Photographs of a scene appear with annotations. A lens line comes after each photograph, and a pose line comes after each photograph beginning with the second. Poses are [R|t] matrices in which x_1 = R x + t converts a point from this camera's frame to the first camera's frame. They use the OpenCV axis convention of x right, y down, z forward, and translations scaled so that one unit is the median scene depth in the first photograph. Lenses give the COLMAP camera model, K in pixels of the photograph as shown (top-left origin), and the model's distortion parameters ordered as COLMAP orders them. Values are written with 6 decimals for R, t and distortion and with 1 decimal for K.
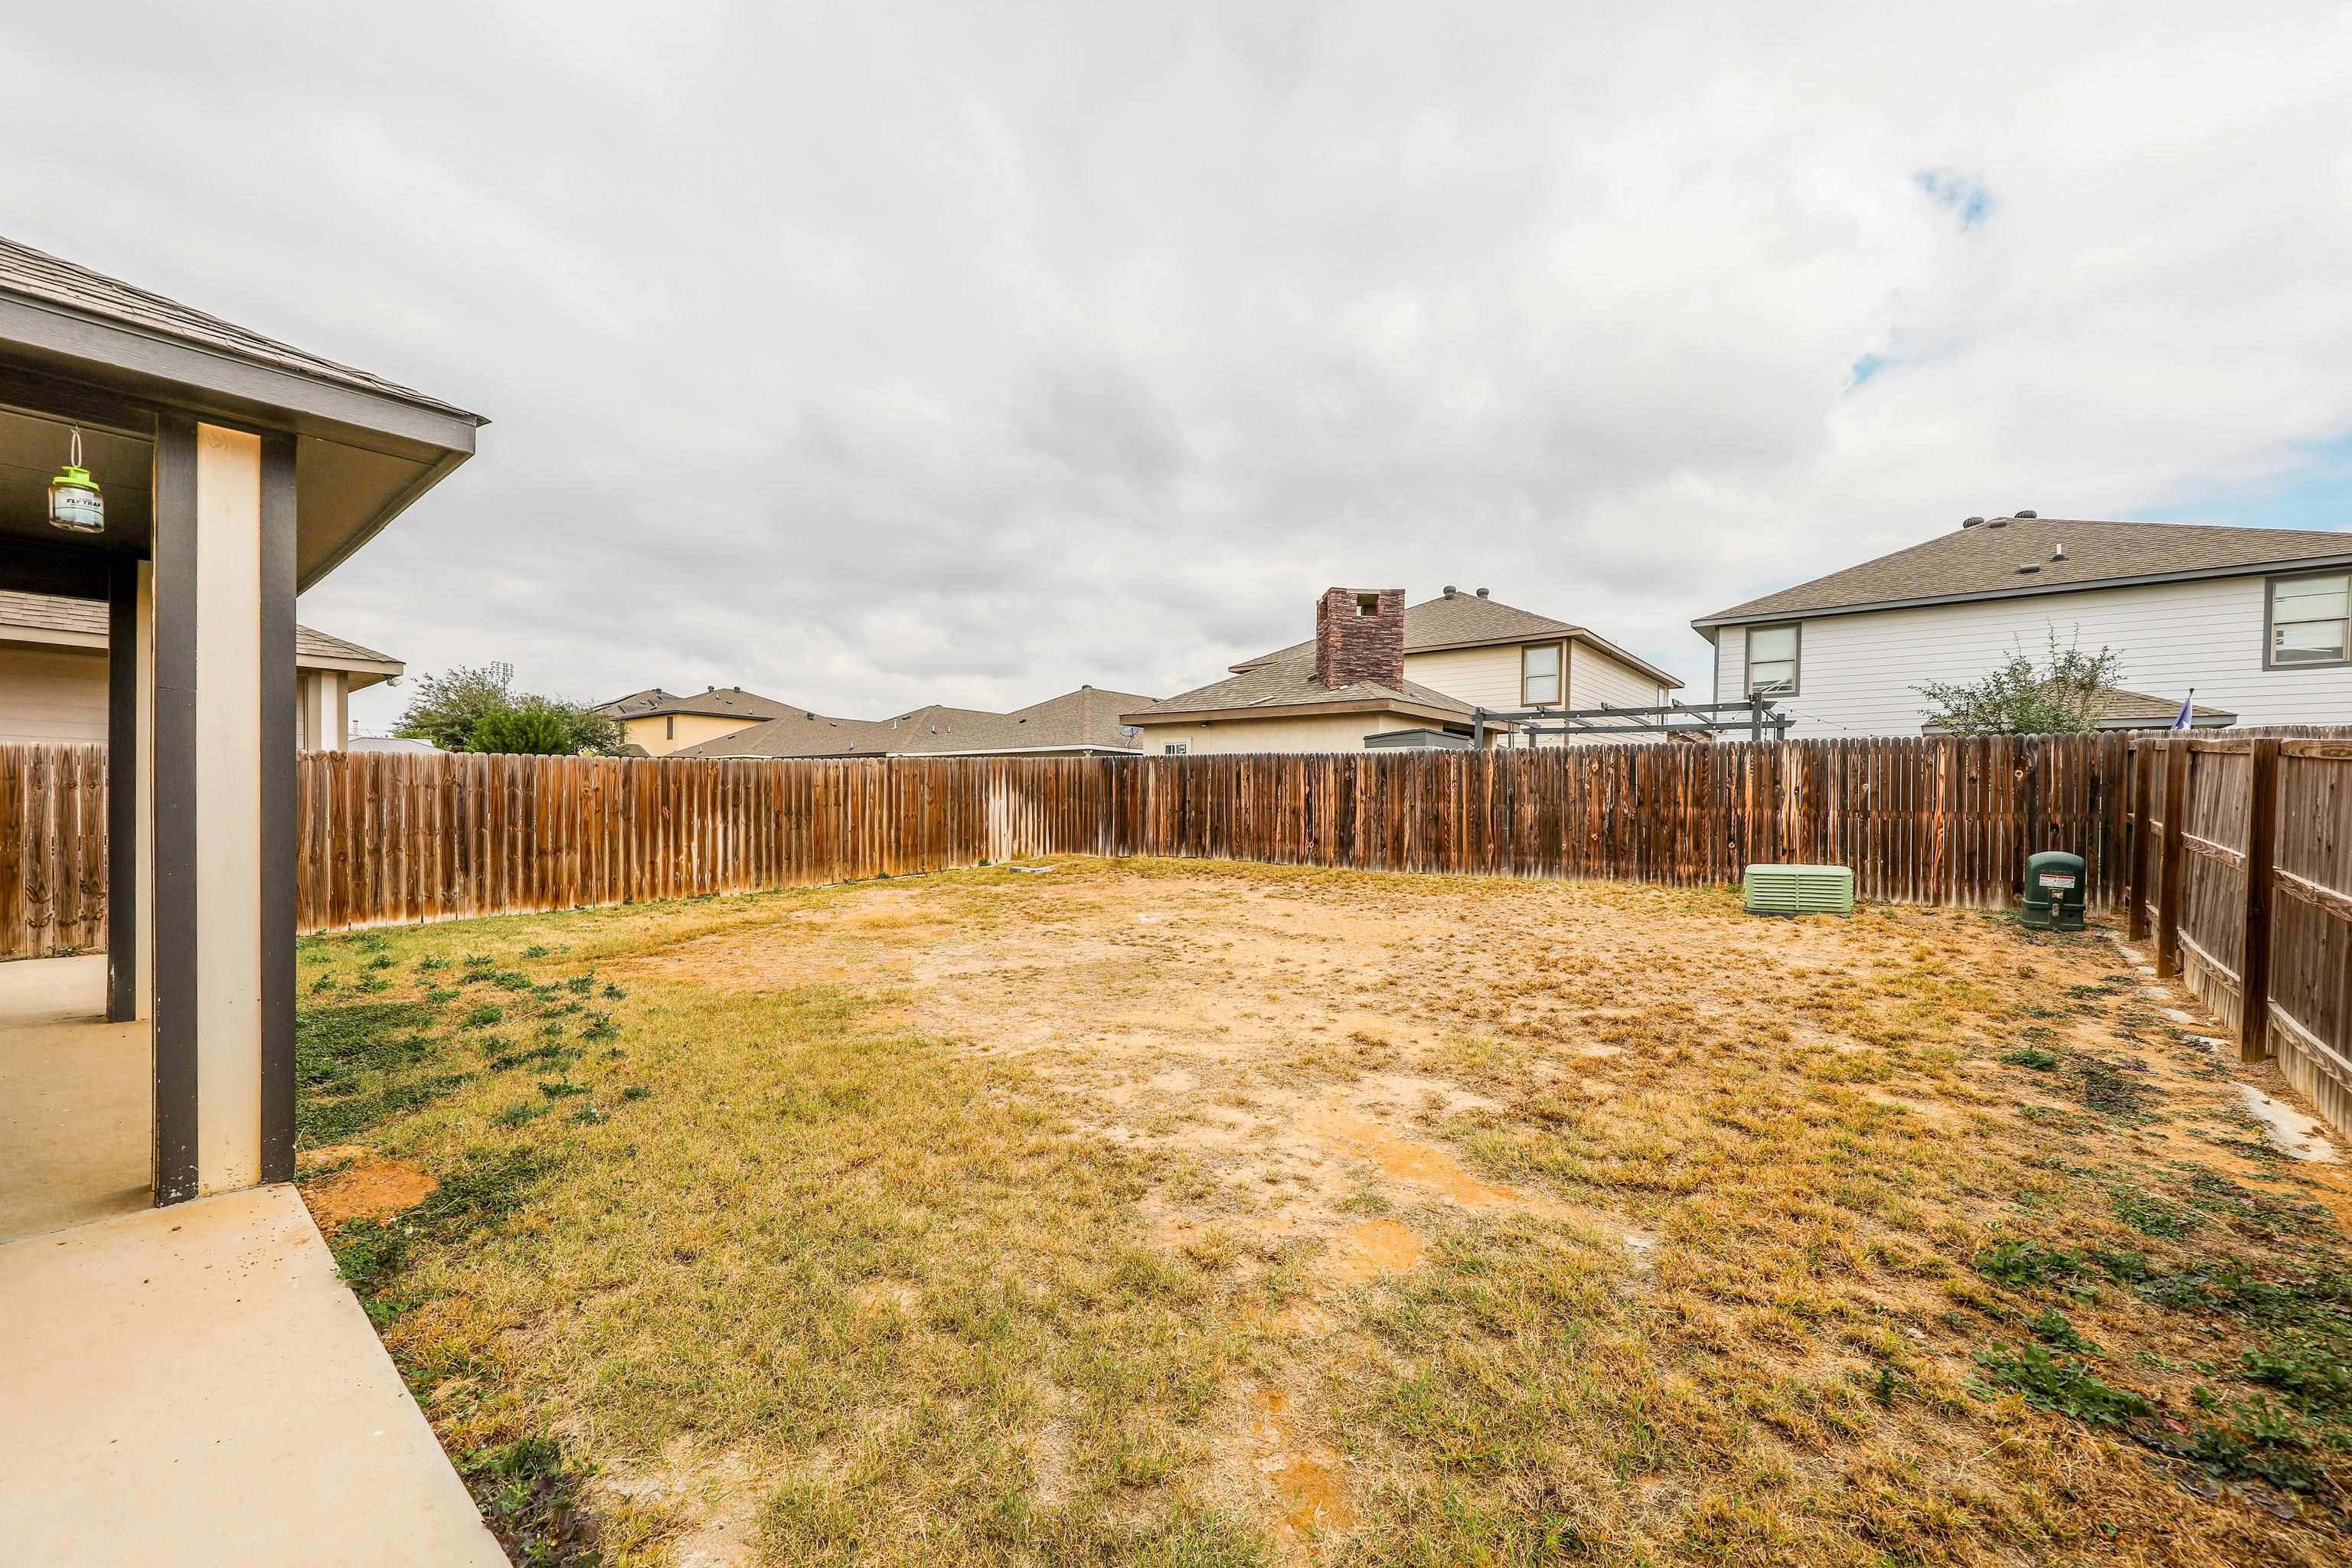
lens RADIAL K [[929.6, 0, 1167.7], [0, 929.6, 802.6], [0, 0, 1]] dist [0.002316, -0.004641]
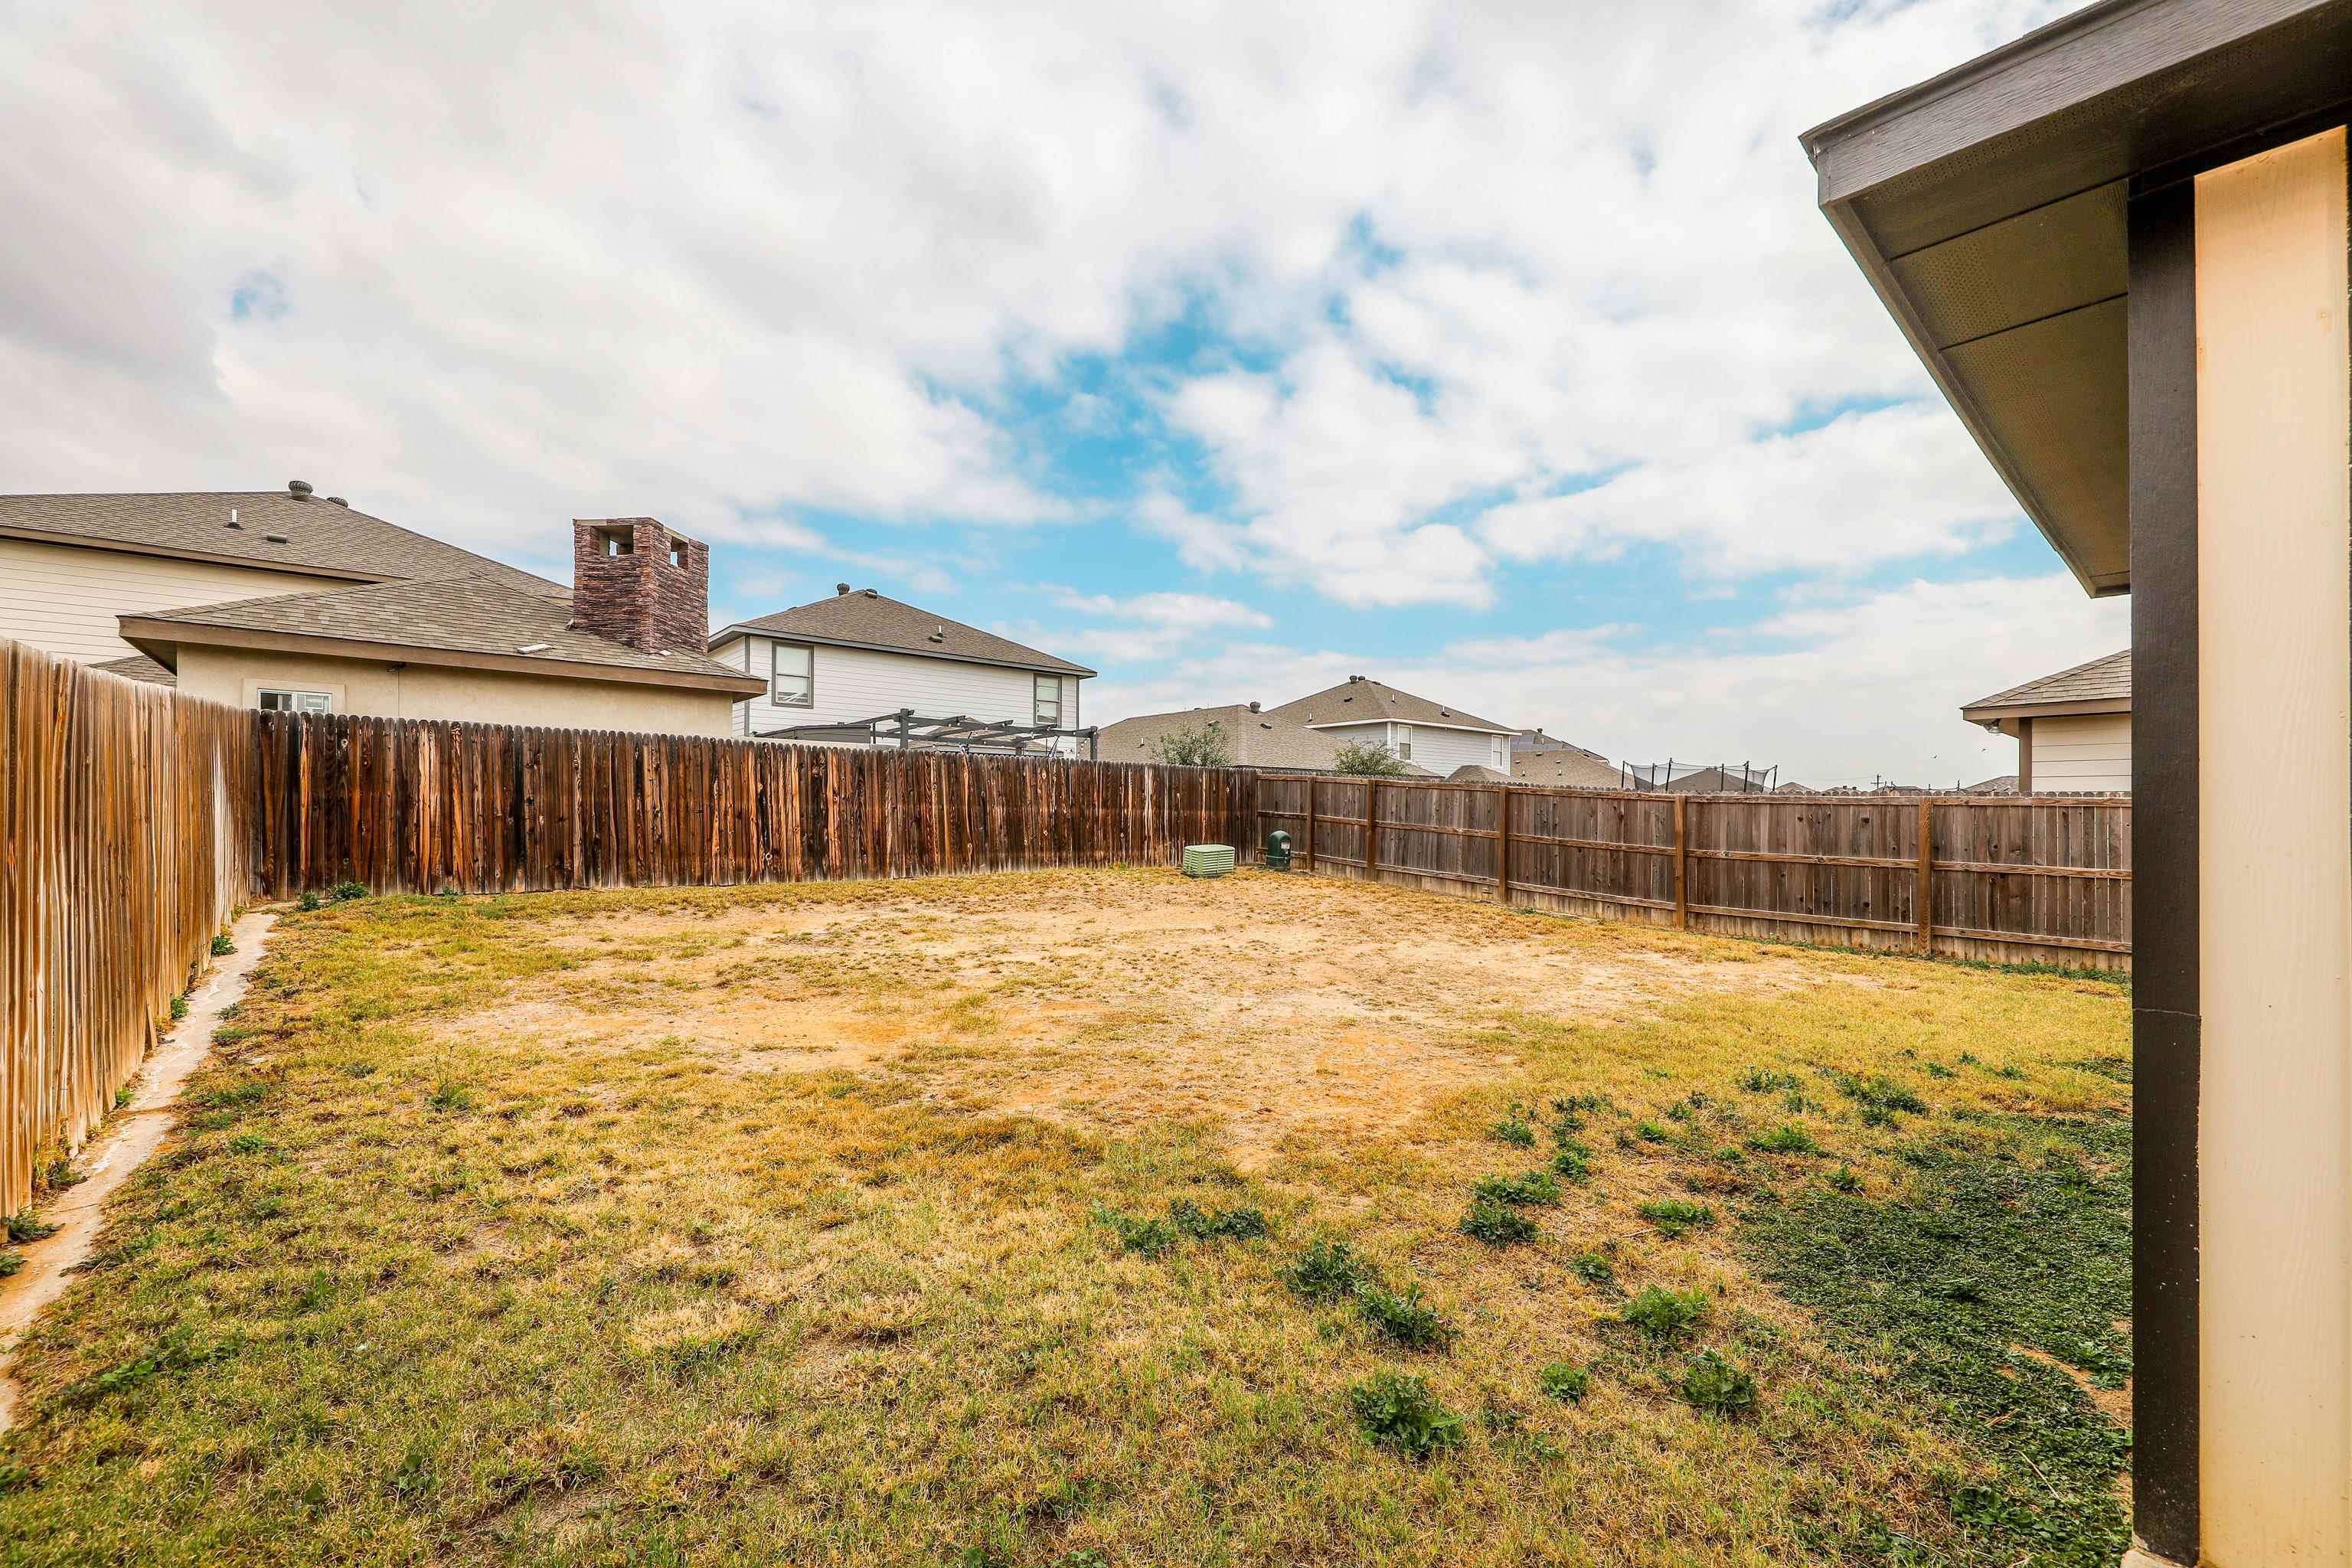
lens RADIAL K [[929.6, 0, 1167.7], [0, 929.6, 802.6], [0, 0, 1]] dist [0.002316, -0.004641]
pose [[0.151292, -0.003024, 0.988484, -0.618857], [-0.008720, 0.999952, 0.004393, -0.008182], [-0.988451, -0.009284, 0.151259, 0.569569]]
